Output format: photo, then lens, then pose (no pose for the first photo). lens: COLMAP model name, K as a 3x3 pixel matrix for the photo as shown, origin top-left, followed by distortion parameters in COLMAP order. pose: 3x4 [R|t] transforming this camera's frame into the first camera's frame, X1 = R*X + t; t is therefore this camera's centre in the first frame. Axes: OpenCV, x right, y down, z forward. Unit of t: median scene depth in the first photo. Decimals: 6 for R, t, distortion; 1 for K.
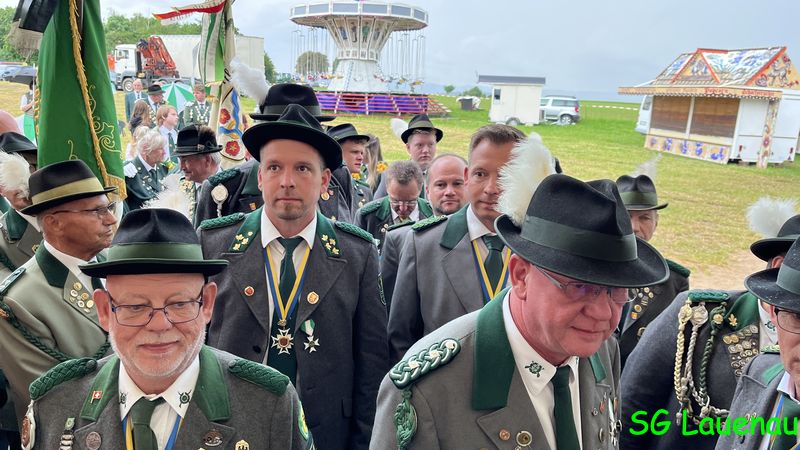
lens RADIAL K [[604.7, 0, 395.4], [0, 604.7, 230.2], [0, 0, 1]] dist [0.035707, -0.035809]
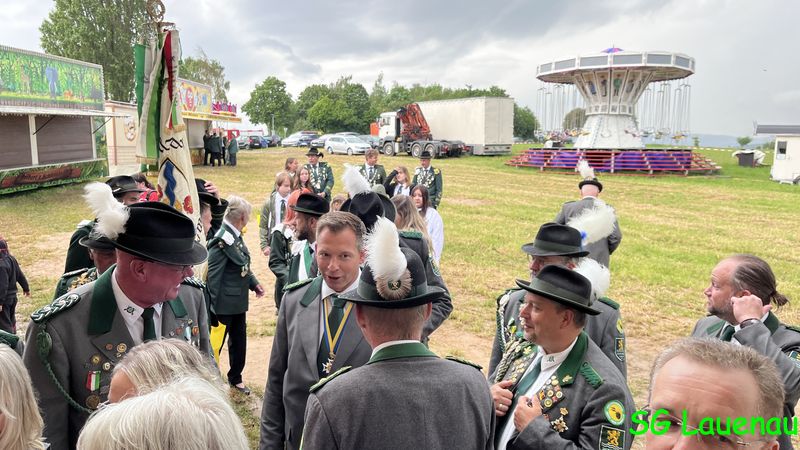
lens RADIAL K [[604.7, 0, 401.2], [0, 604.7, 236.4], [0, 0, 1]] dist [0.035707, -0.035809]
pose [[0.912458, 0.033866, -0.407767, 0.036597], [-0.067649, 0.995340, -0.068714, -0.010638], [0.403540, 0.090284, 0.910497, 0.044149]]
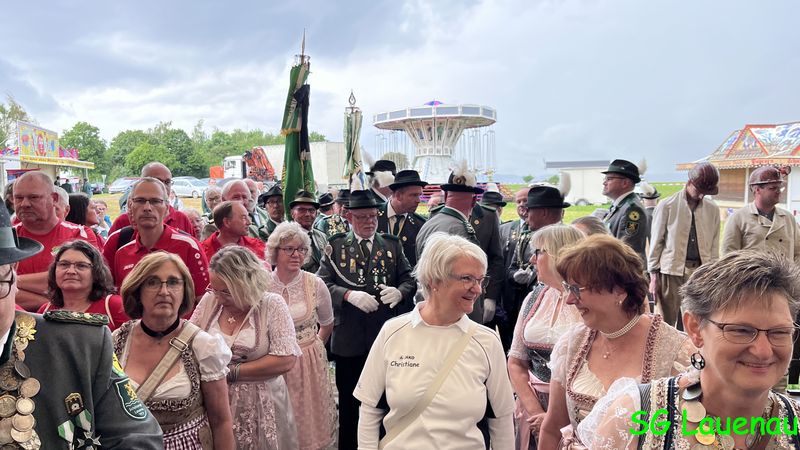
lens RADIAL K [[604.7, 0, 395.0], [0, 604.7, 230.6], [0, 0, 1]] dist [0.035707, -0.035809]
pose [[0.990130, -0.047106, -0.131996, 0.007567], [0.026430, 0.987683, -0.154221, 0.024348], [0.137635, 0.149210, 0.979180, -0.076915]]
